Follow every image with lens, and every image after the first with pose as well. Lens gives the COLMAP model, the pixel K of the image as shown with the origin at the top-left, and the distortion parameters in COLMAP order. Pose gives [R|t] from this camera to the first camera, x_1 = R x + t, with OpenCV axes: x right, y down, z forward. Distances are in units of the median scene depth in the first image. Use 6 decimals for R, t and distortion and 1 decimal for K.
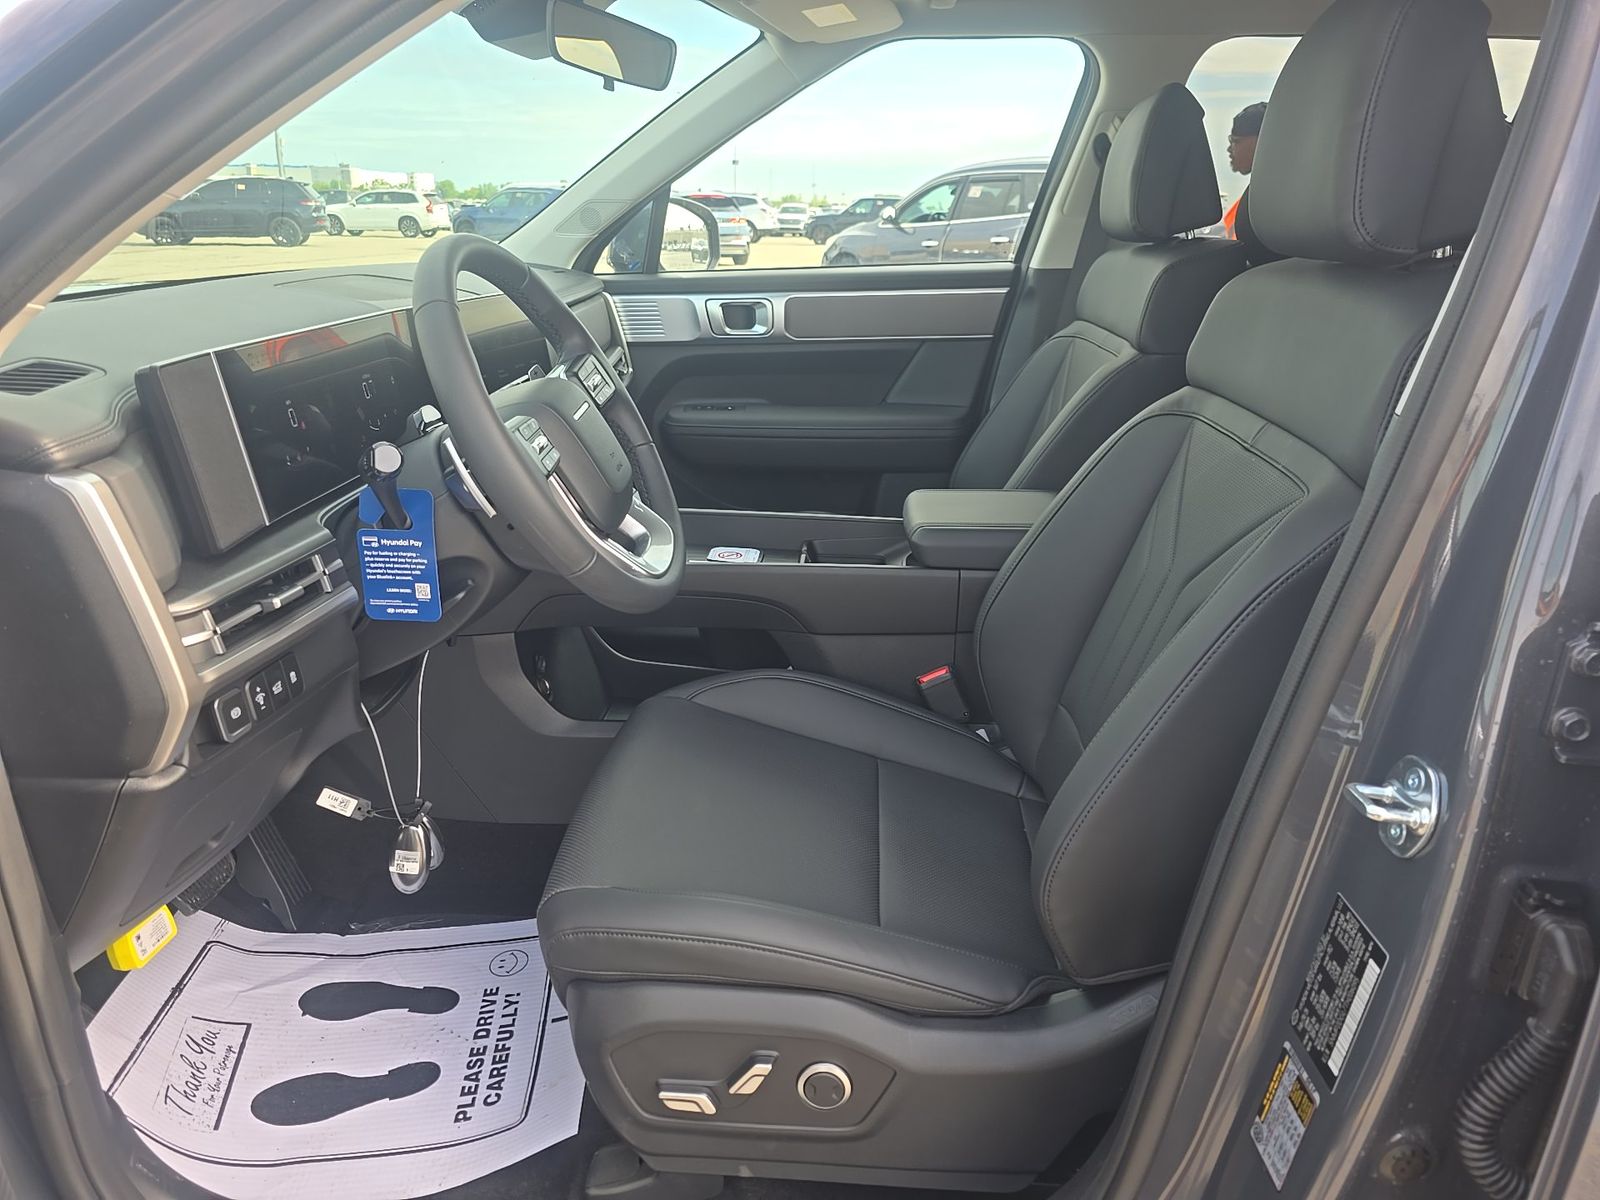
lens RADIAL K [[1087.5, 0, 778.6], [0, 1087.5, 622.0], [0, 0, 1]] dist [0.048425, -0.059775]
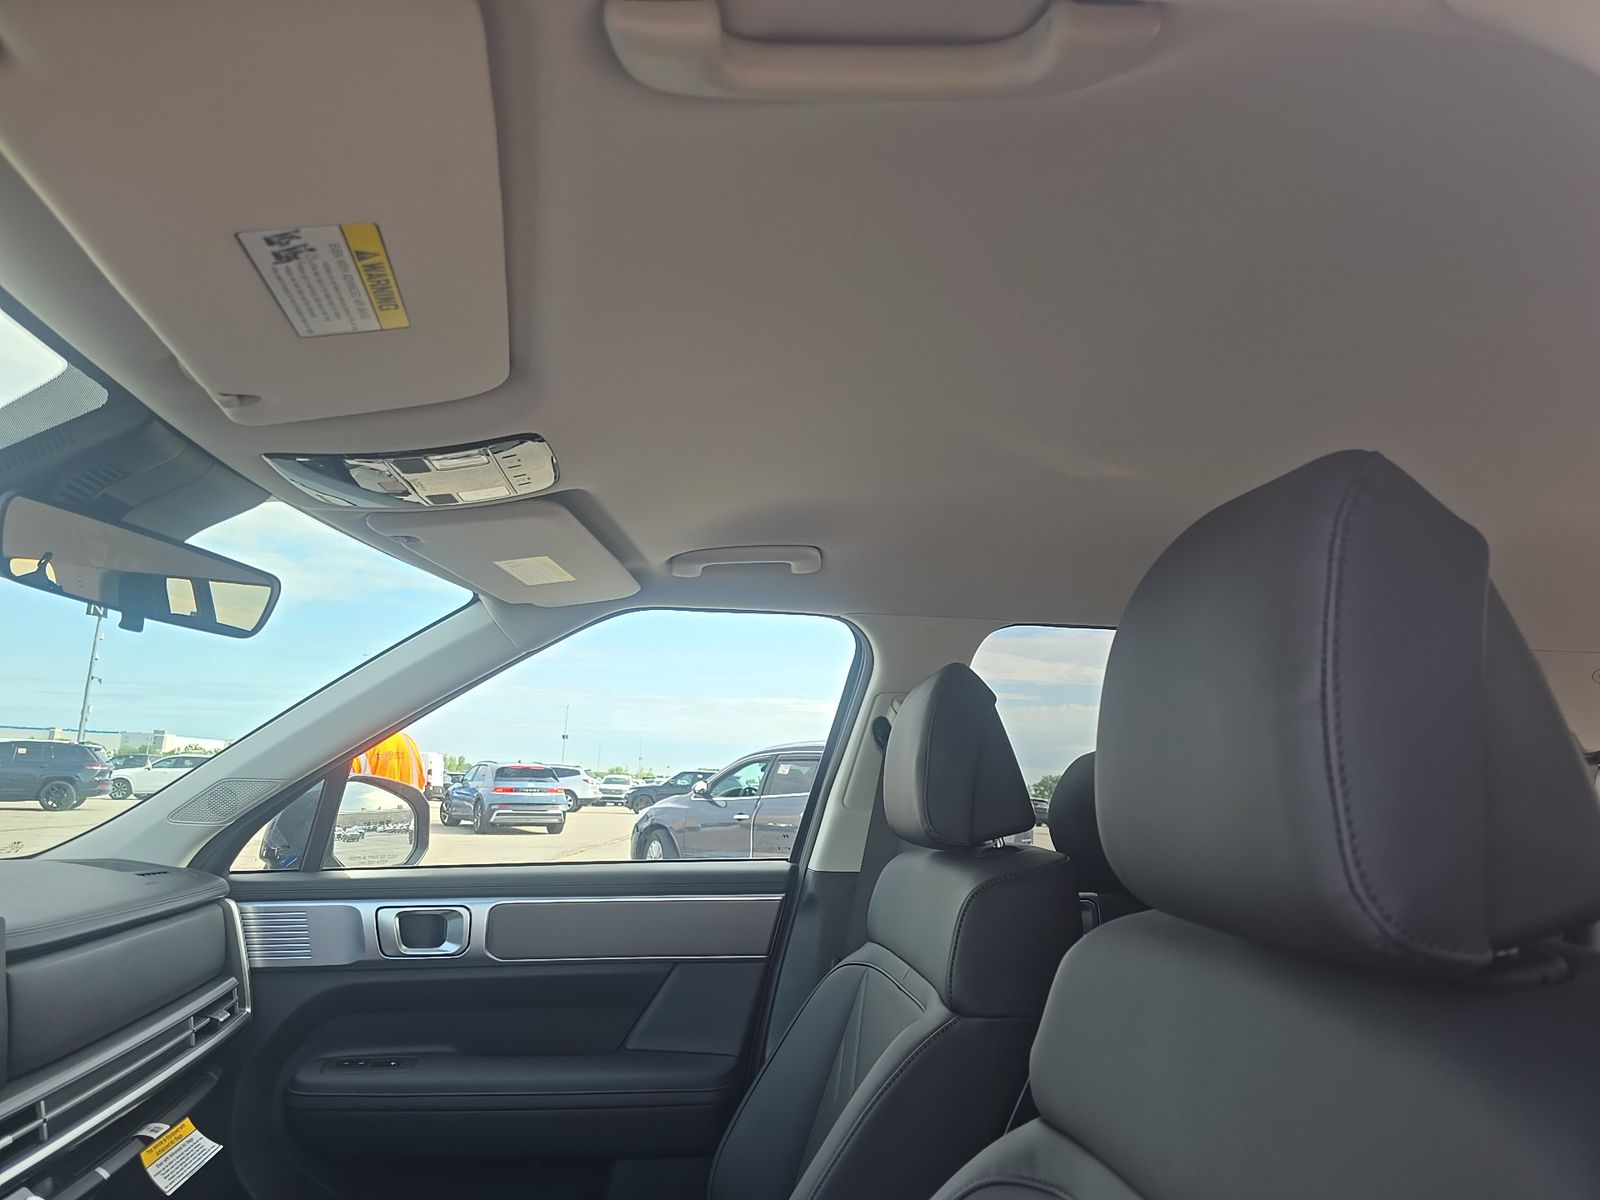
lens RADIAL K [[1087.5, 0, 778.6], [0, 1087.5, 622.0], [0, 0, 1]] dist [0.048425, -0.059775]
pose [[0.988455, 0.041264, 0.145790, 0.083436], [0.034477, 0.875705, -0.481613, -0.098629], [-0.147542, 0.481079, 0.864172, 0.229972]]
